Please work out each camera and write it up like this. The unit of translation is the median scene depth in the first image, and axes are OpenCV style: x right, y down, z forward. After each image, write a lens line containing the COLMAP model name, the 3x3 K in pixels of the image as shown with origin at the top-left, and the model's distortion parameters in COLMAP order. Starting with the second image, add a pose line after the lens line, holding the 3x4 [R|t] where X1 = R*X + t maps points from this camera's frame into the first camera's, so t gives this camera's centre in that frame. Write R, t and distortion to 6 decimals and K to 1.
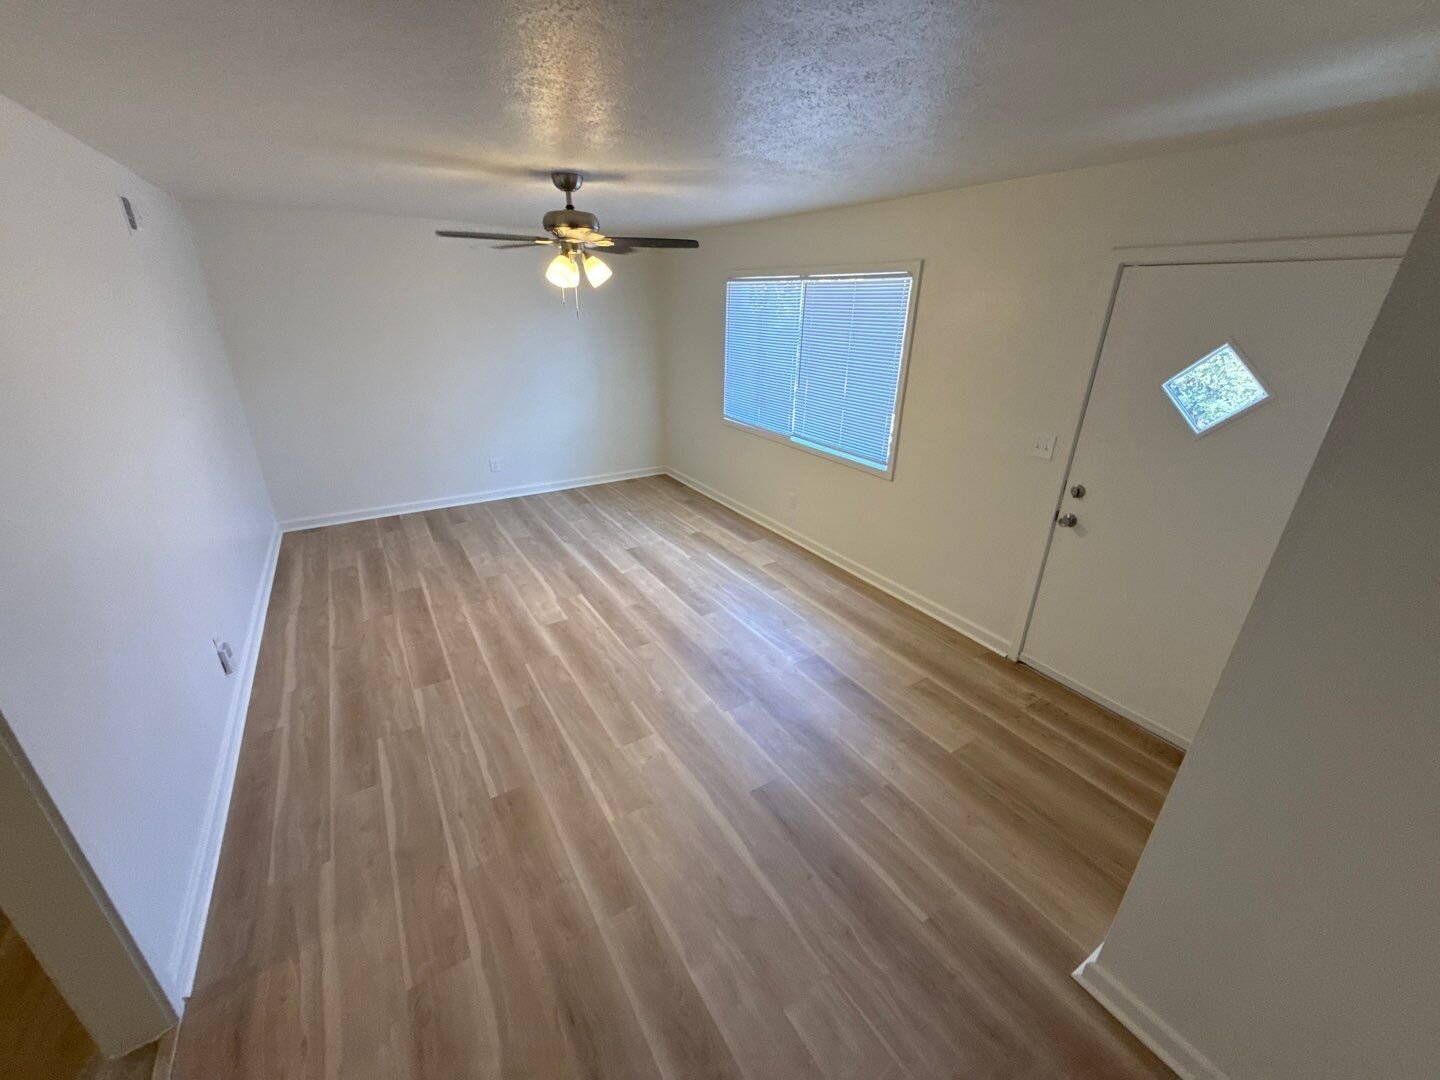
lens RADIAL K [[573.7, 0, 725.1], [0, 573.7, 540.8], [0, 0, 1]] dist [0.001919, 0.000119]
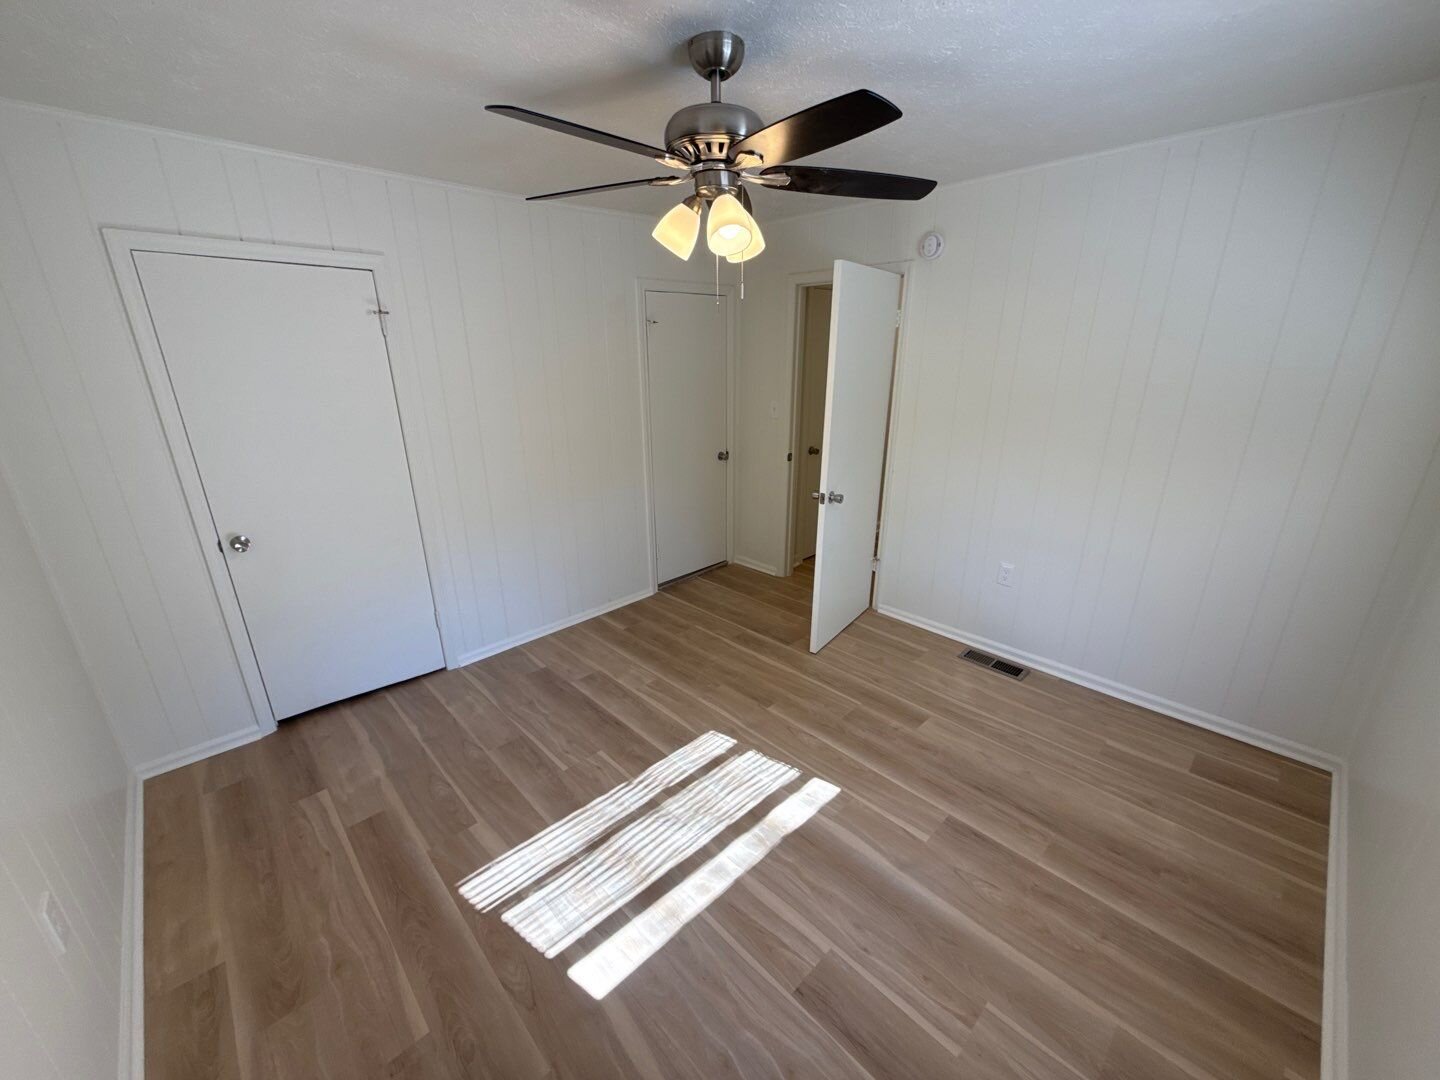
lens RADIAL K [[573.7, 0, 725.1], [0, 573.7, 540.8], [0, 0, 1]] dist [0.001919, 0.000119]
pose [[0.979481, -0.084581, 0.182928, -0.205642], [0.094701, 0.994381, -0.047300, -0.057651], [-0.177900, 0.063653, 0.981988, 0.227240]]
